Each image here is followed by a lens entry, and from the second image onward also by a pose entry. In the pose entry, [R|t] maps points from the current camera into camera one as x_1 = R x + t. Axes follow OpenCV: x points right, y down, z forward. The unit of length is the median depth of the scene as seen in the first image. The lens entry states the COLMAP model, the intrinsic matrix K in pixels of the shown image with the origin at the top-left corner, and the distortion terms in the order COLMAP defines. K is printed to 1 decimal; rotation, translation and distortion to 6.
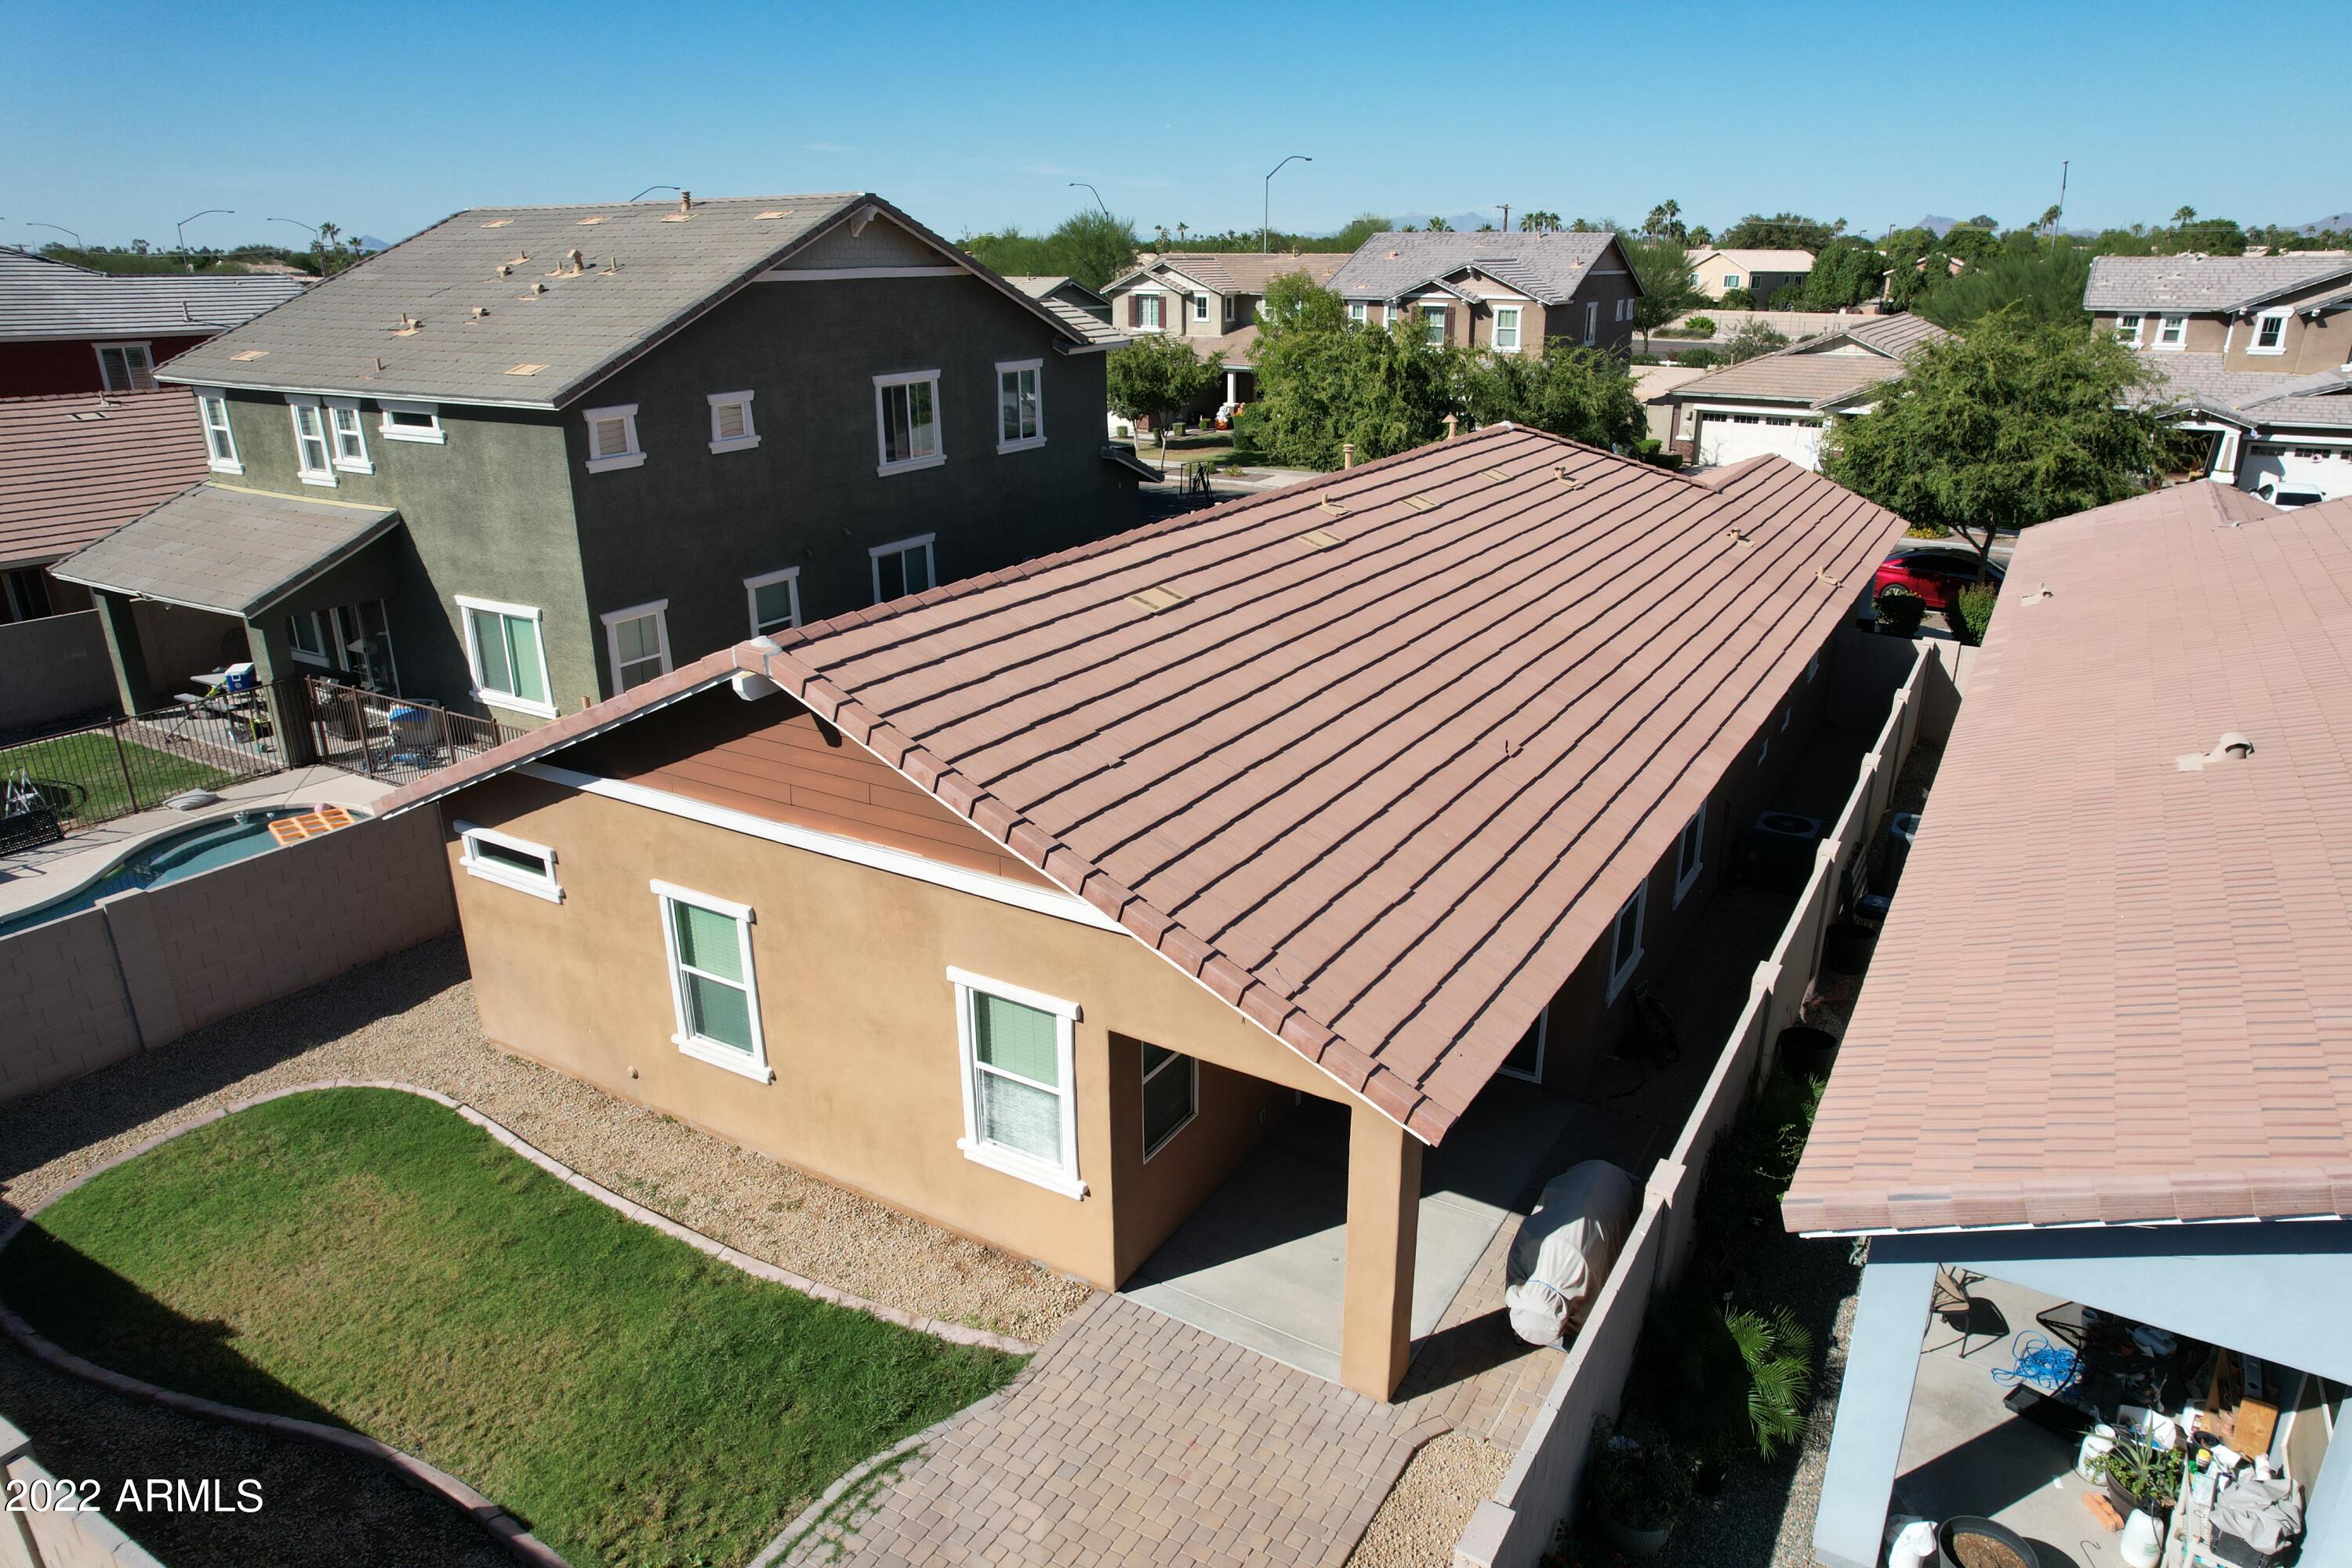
lens RADIAL K [[1506.2, 0, 1190.6], [0, 1506.2, 777.5], [0, 0, 1]] dist [-0.086678, 0.073305]
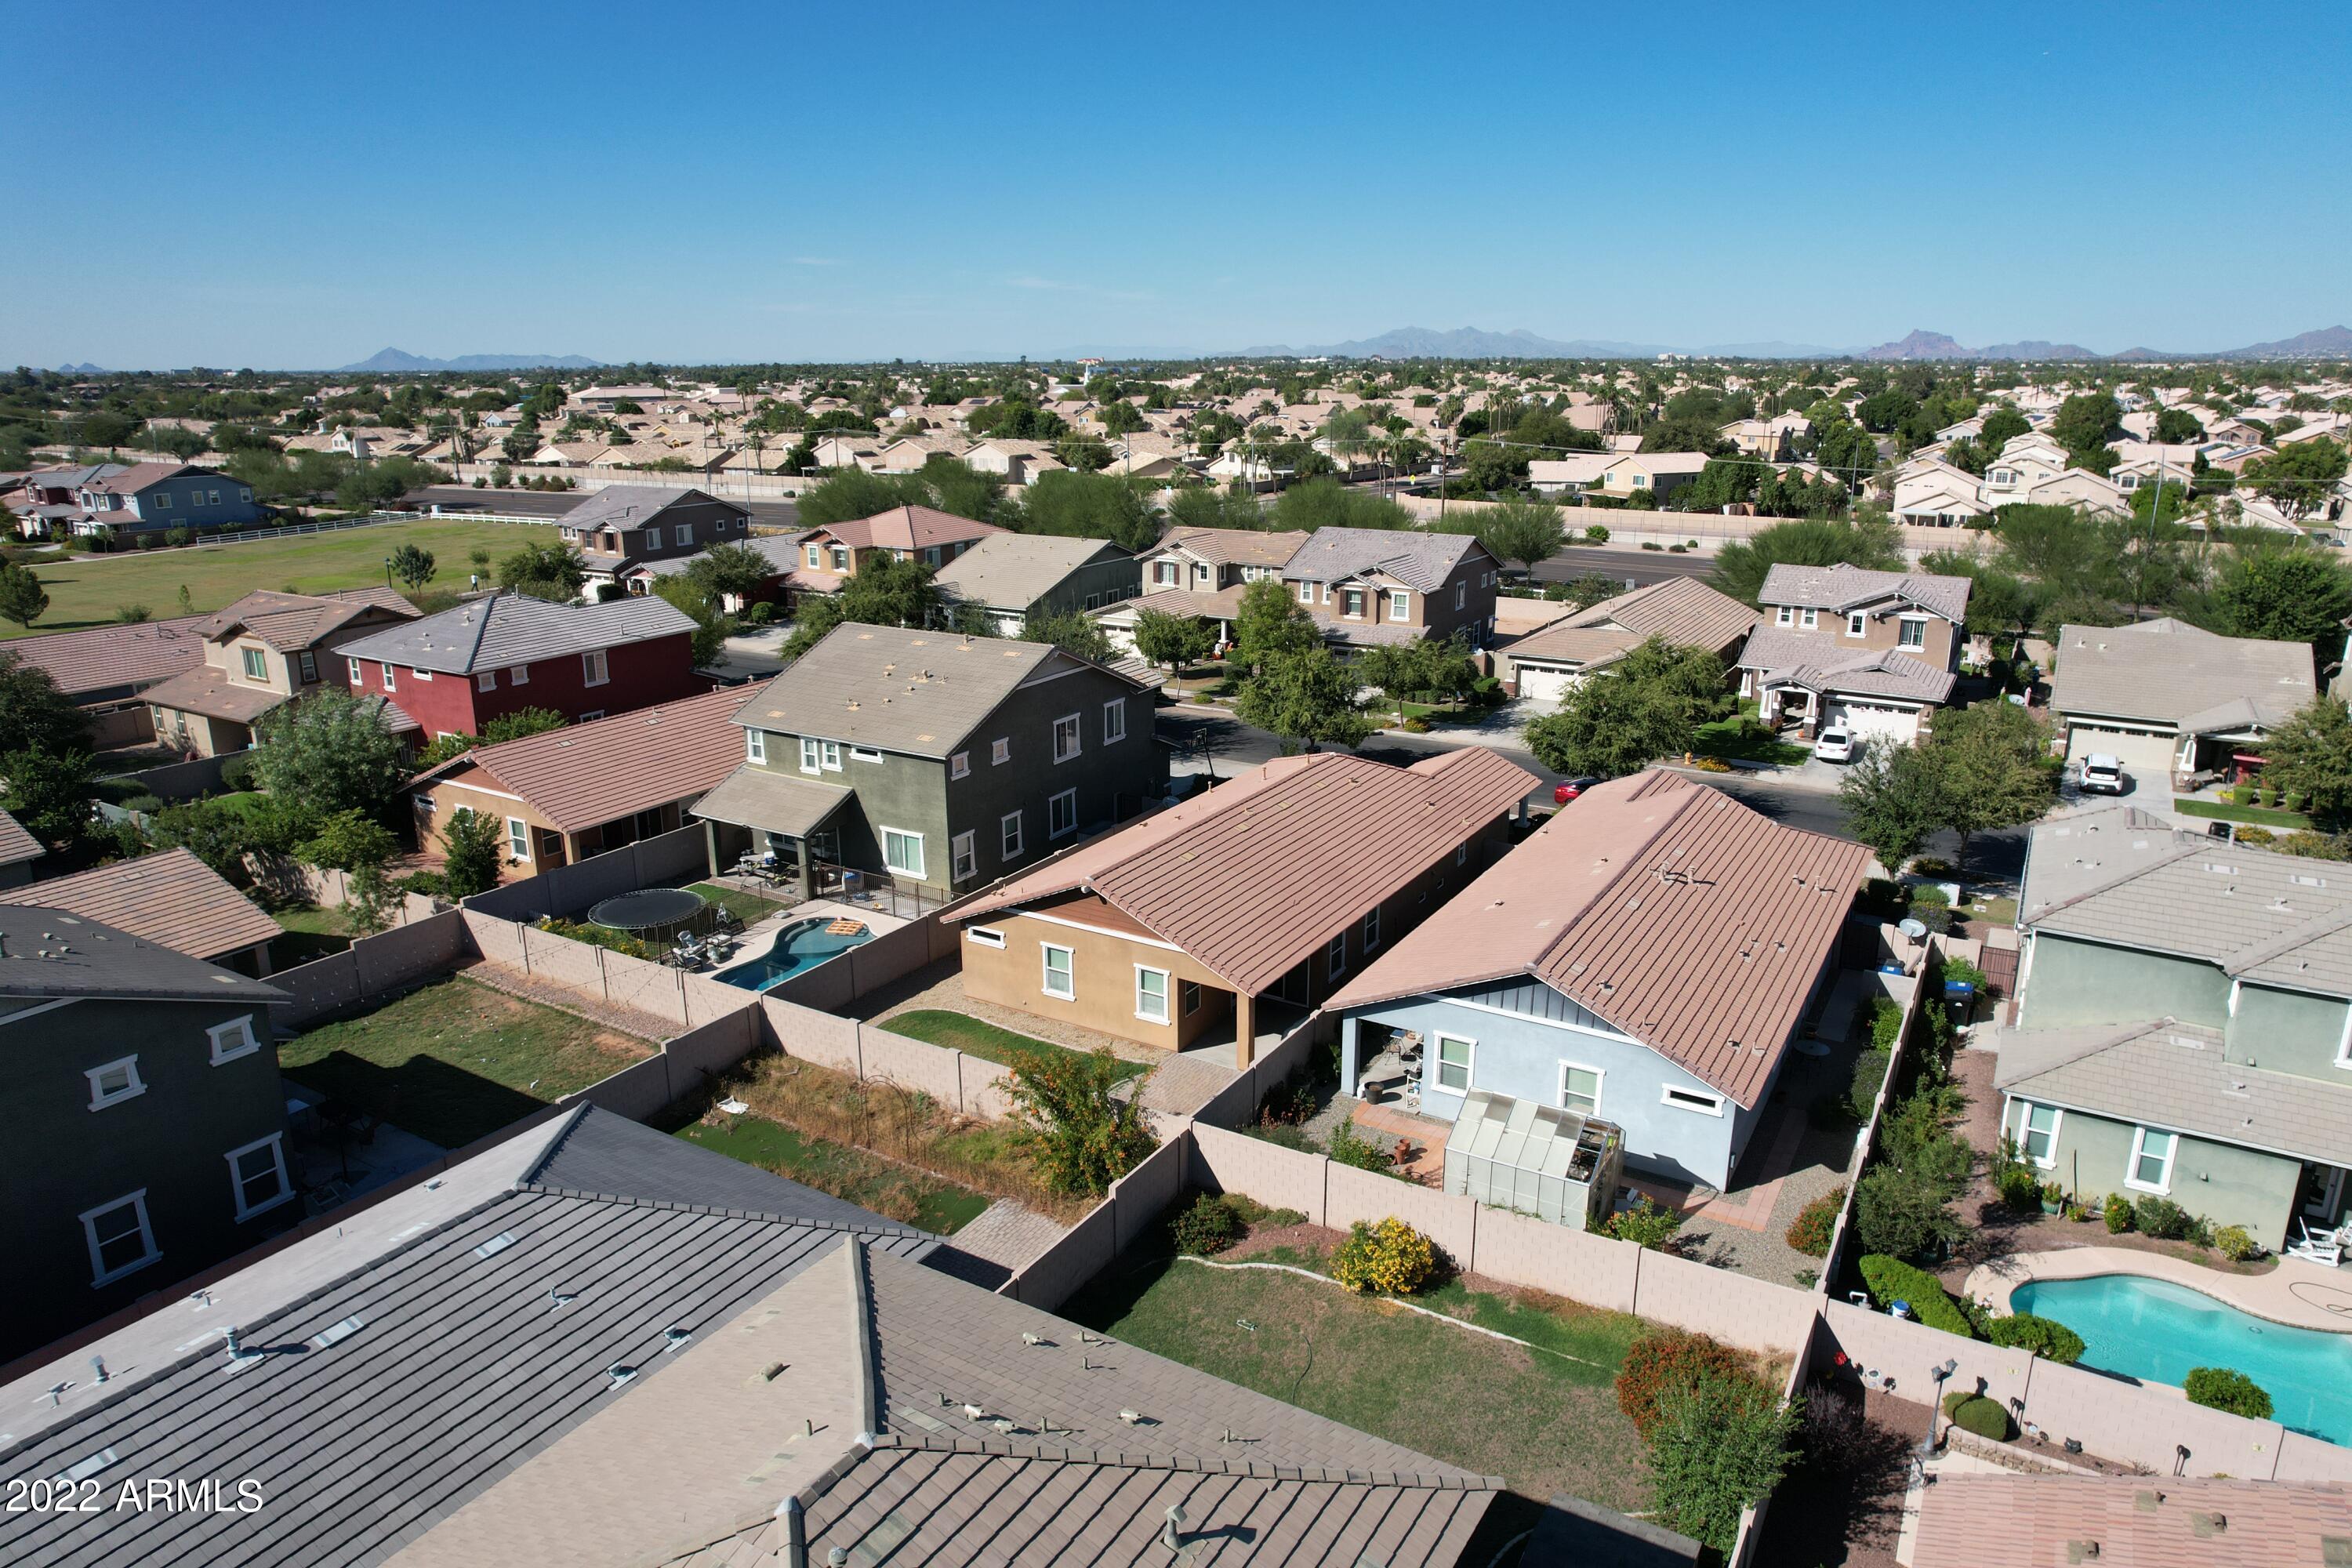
lens RADIAL K [[1490.2, 0, 1193.6], [0, 1490.2, 790.7], [0, 0, 1]] dist [-0.081094, 0.071519]
pose [[0.999998, 0.001895, -0.000012, -0.006203], [-0.001892, 0.998154, -0.060703, -0.036601], [-0.000103, 0.060703, 0.998156, -1.273205]]
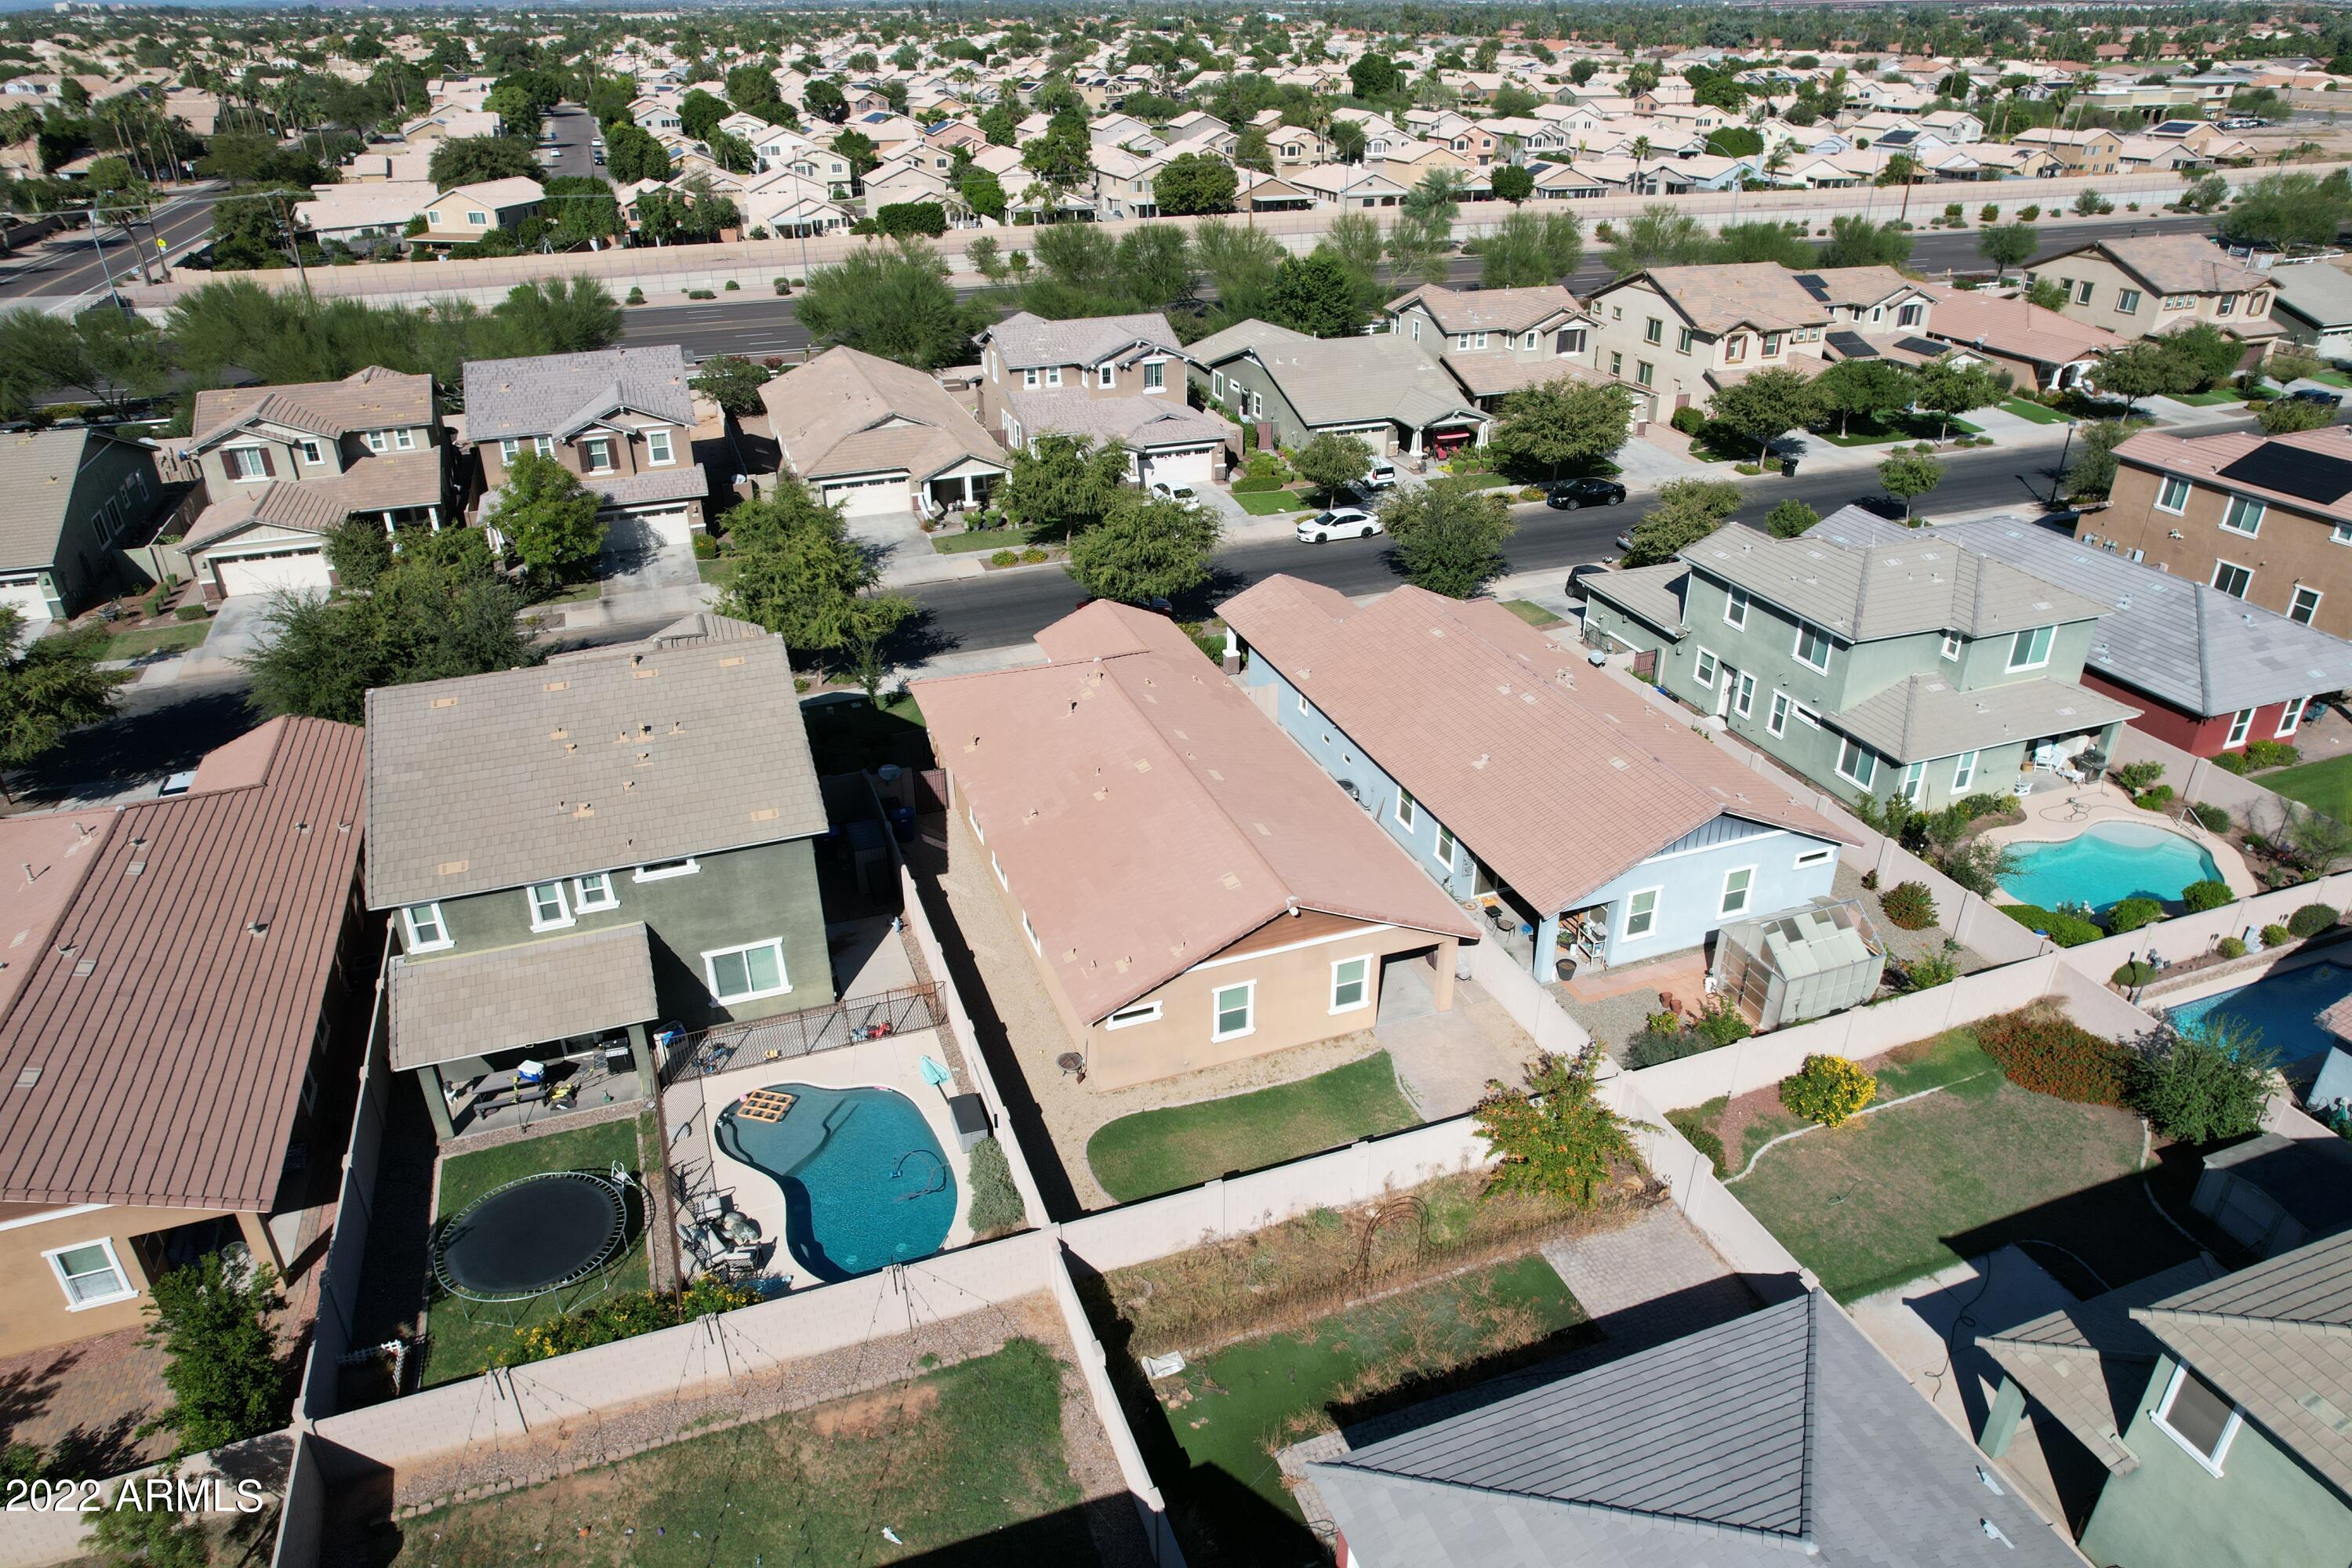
lens RADIAL K [[1490.2, 0, 1193.6], [0, 1490.2, 790.7], [0, 0, 1]] dist [-0.081094, 0.071519]
pose [[0.626911, -0.364159, 0.688746, -1.170064], [0.262004, 0.931092, 0.253812, -0.542104], [-0.733714, 0.021336, 0.679123, -0.494110]]
